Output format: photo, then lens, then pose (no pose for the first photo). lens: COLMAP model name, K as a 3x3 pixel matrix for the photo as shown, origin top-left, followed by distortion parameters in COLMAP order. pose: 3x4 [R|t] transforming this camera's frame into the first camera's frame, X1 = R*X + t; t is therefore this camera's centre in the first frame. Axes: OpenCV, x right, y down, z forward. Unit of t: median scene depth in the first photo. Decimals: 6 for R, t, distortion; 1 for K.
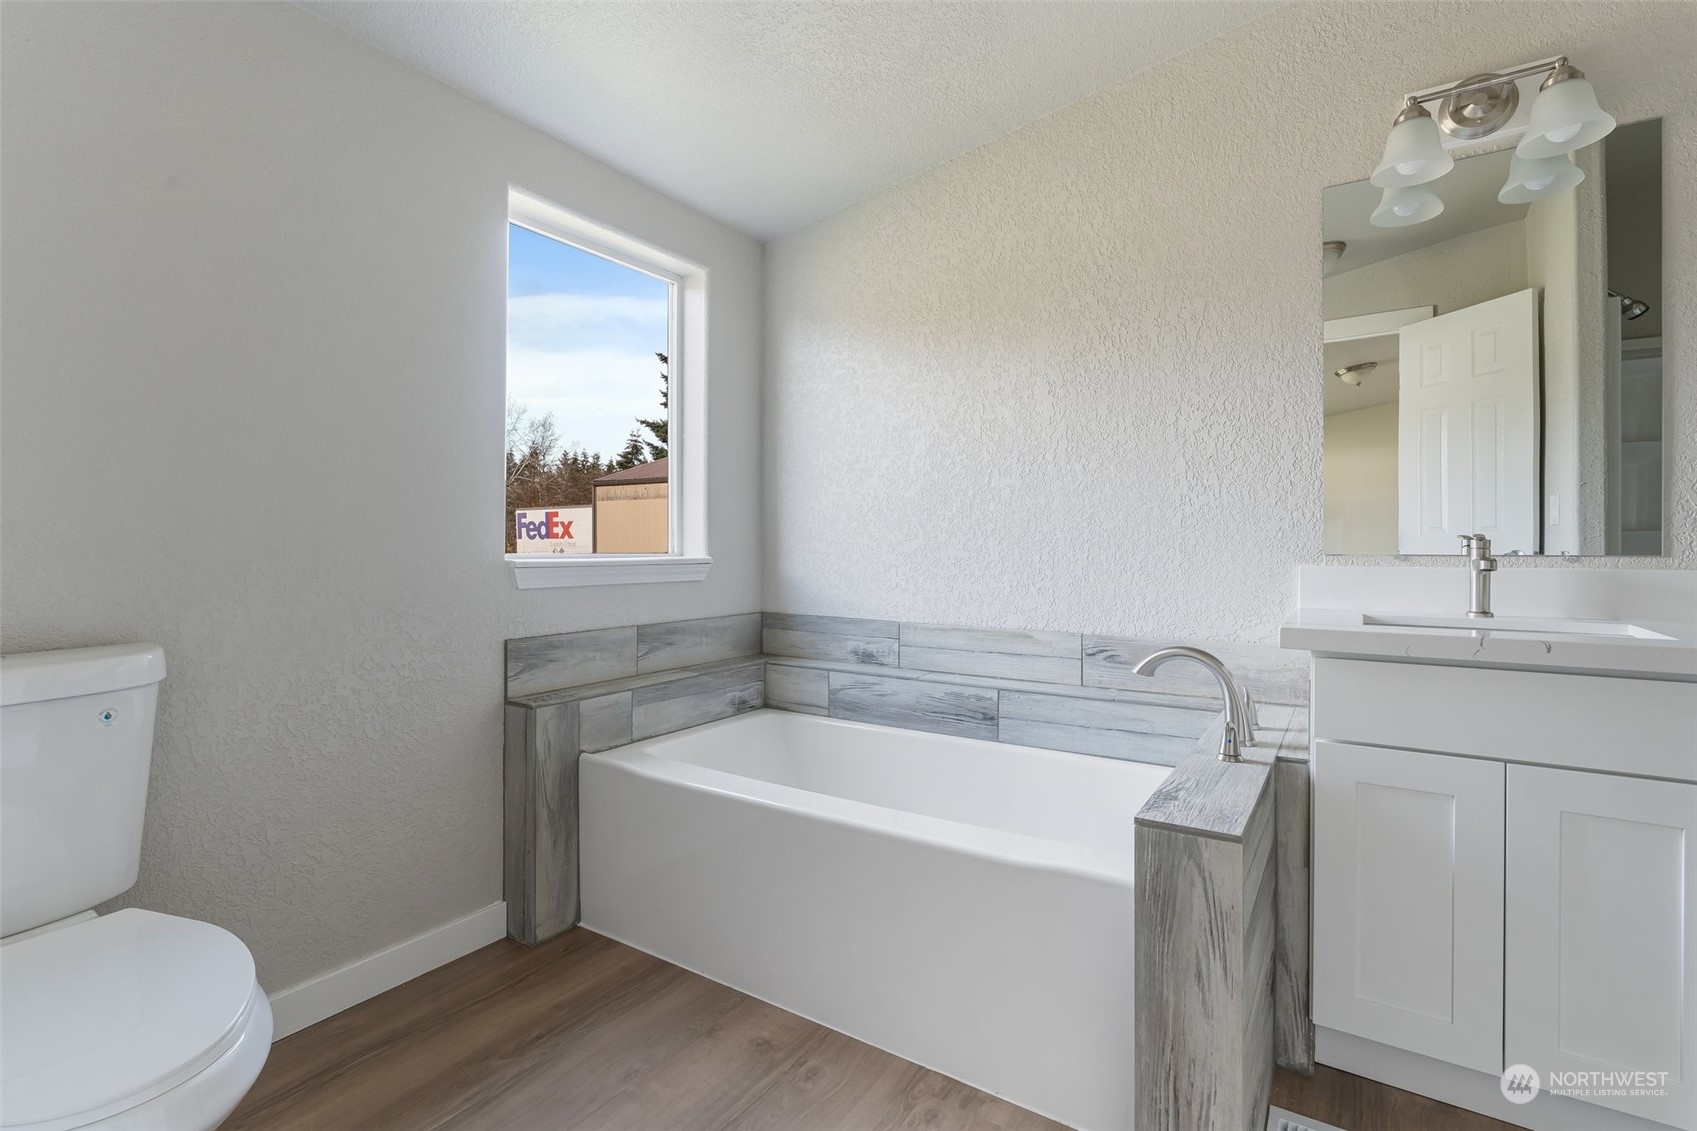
lens RADIAL K [[795.9, 0, 850.8], [0, 795.9, 546.8], [0, 0, 1]] dist [-0.001264, 0.004917]
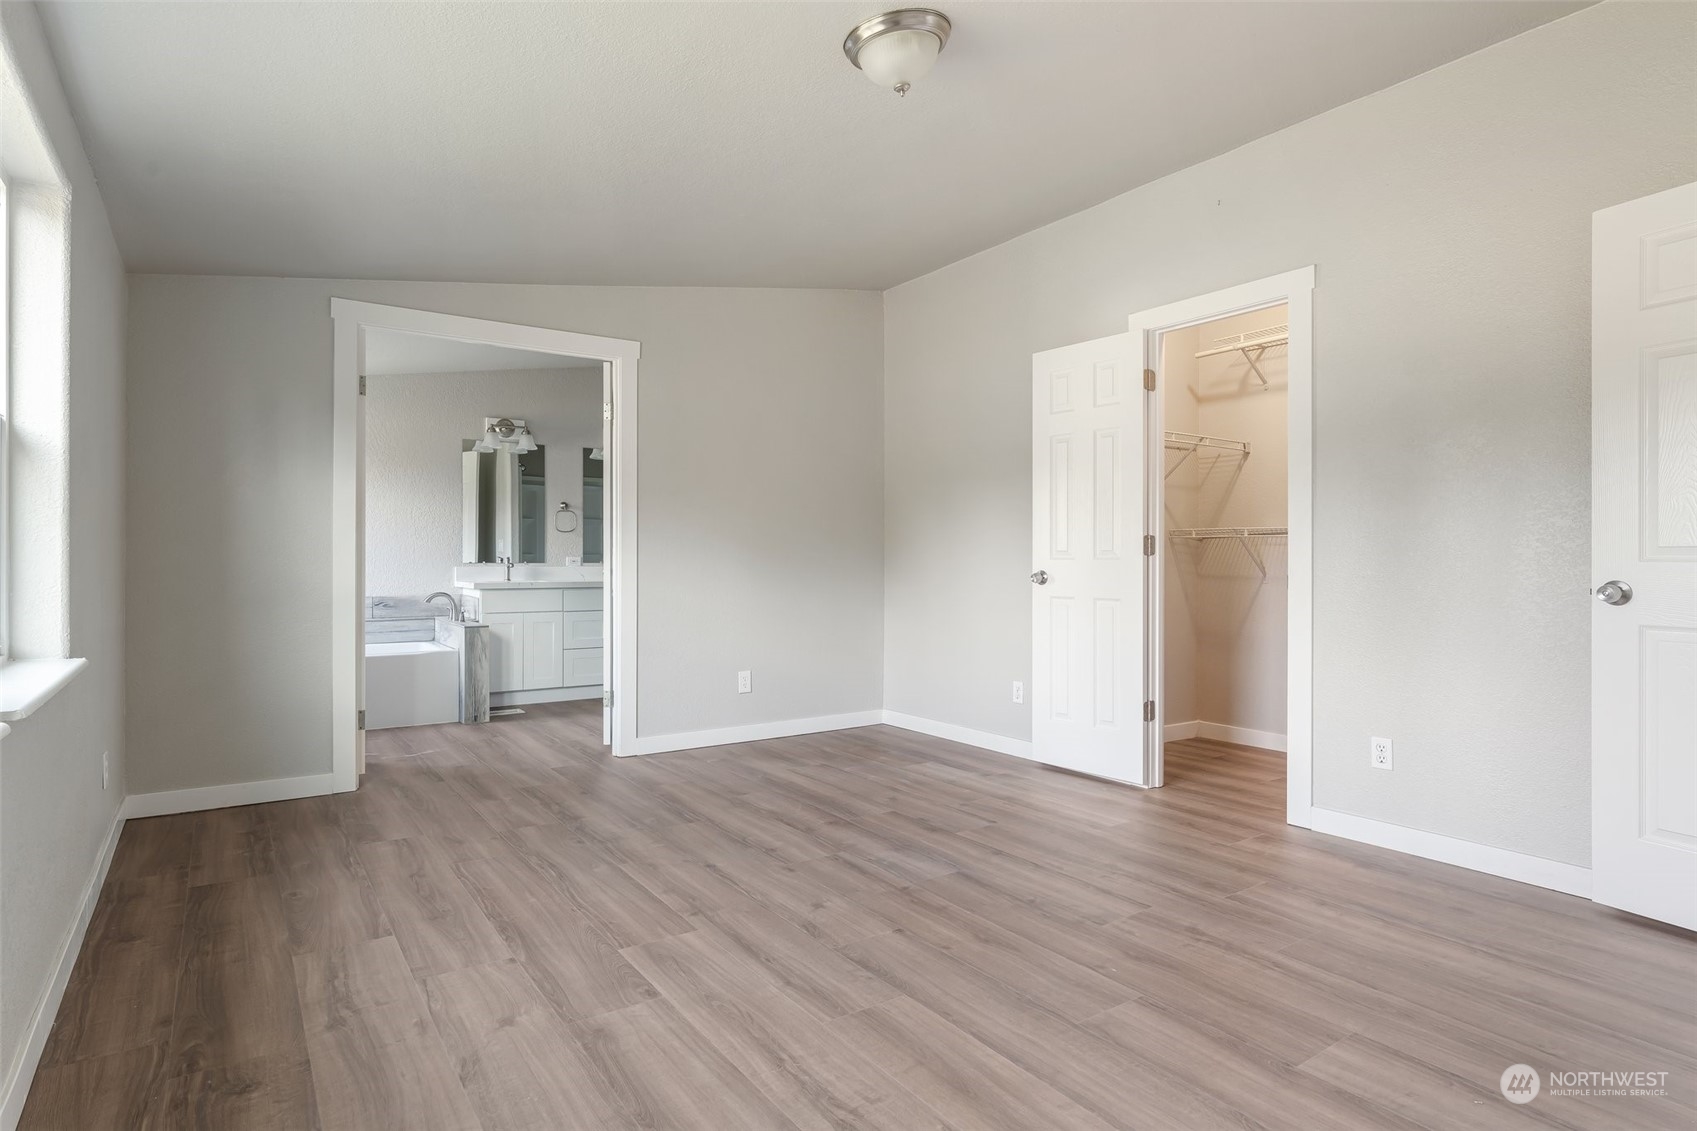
lens RADIAL K [[939.1, 0, 848.5], [0, 939.1, 565.5], [0, 0, 1]] dist [0.001534, -0.000272]
pose [[0.388656, -0.007992, 0.921348, -1.891657], [-0.002732, 0.999948, 0.009826, -0.018227], [-0.921379, -0.006336, 0.388614, -1.535774]]
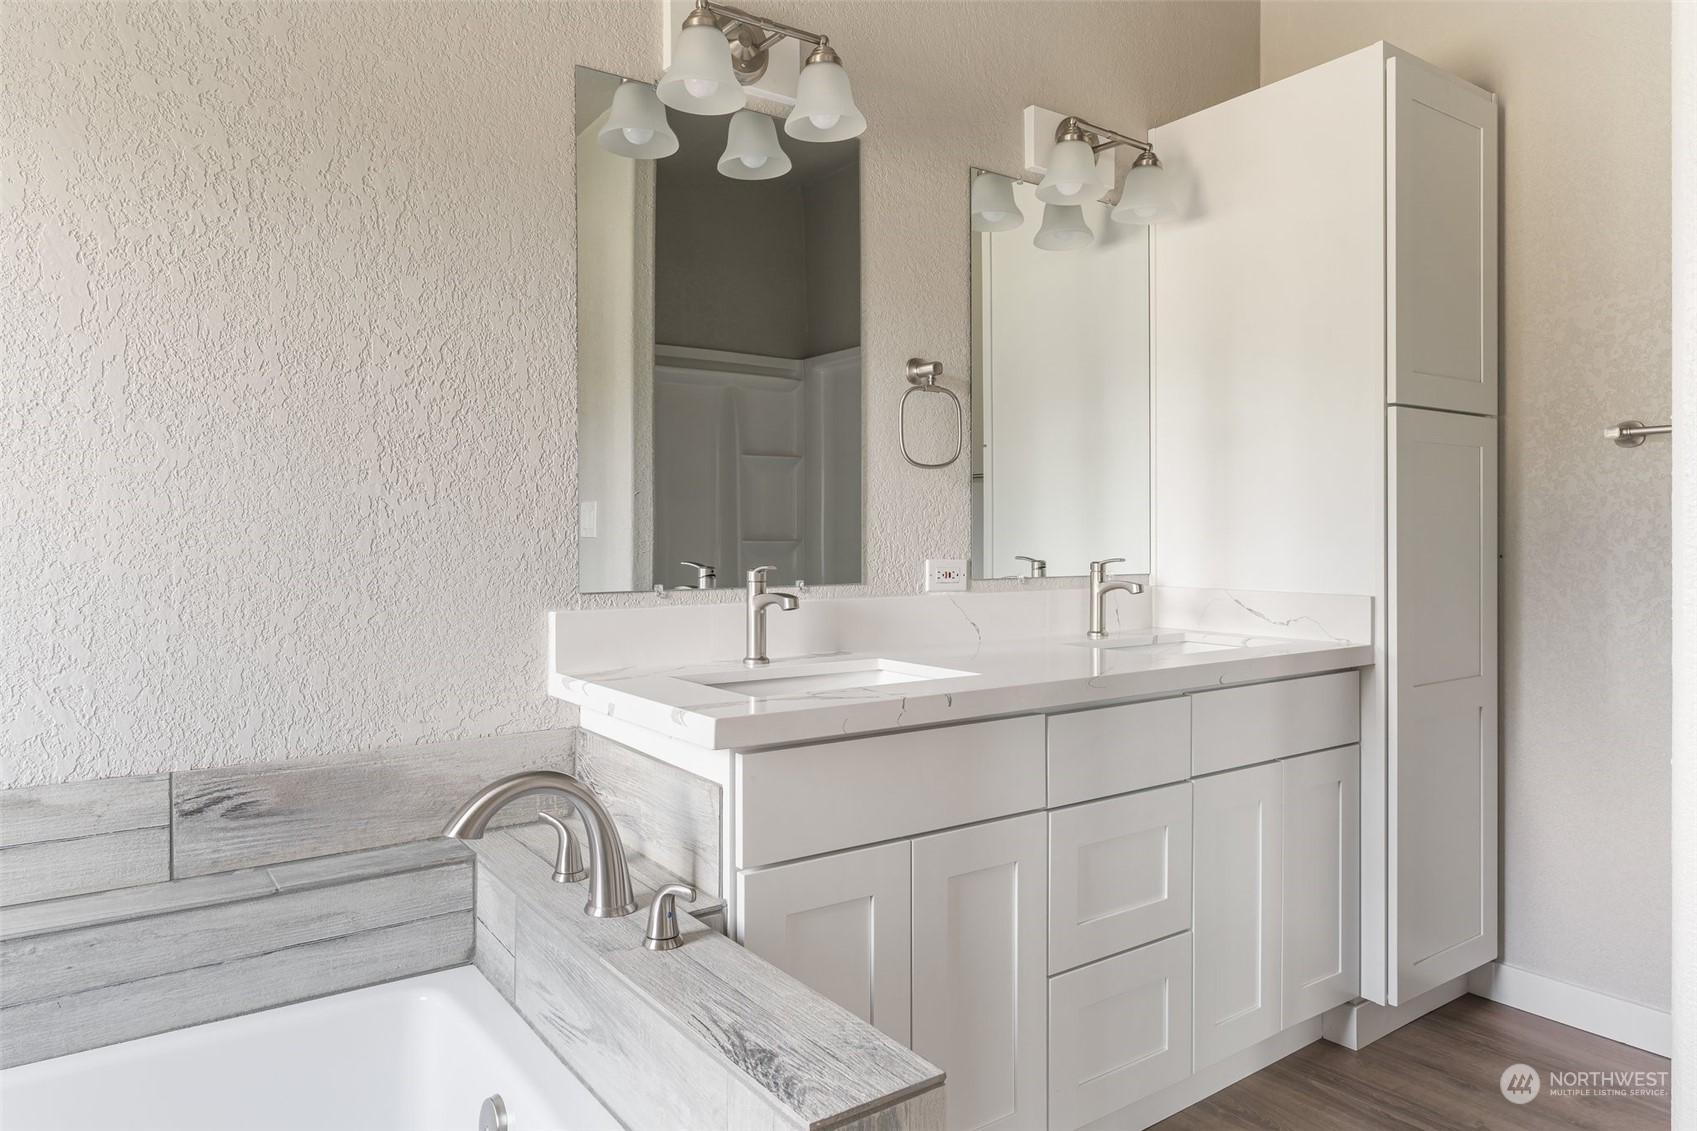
lens RADIAL K [[1081.1, 0, 849.8], [0, 1081.1, 542.3], [0, 0, 1]] dist [-0.003254, 0.001411]
pose [[0.363899, -0.006345, 0.931417, -0.181609], [0.003654, 0.999979, 0.005384, -0.035789], [-0.931431, 0.001444, 0.363914, 0.398866]]
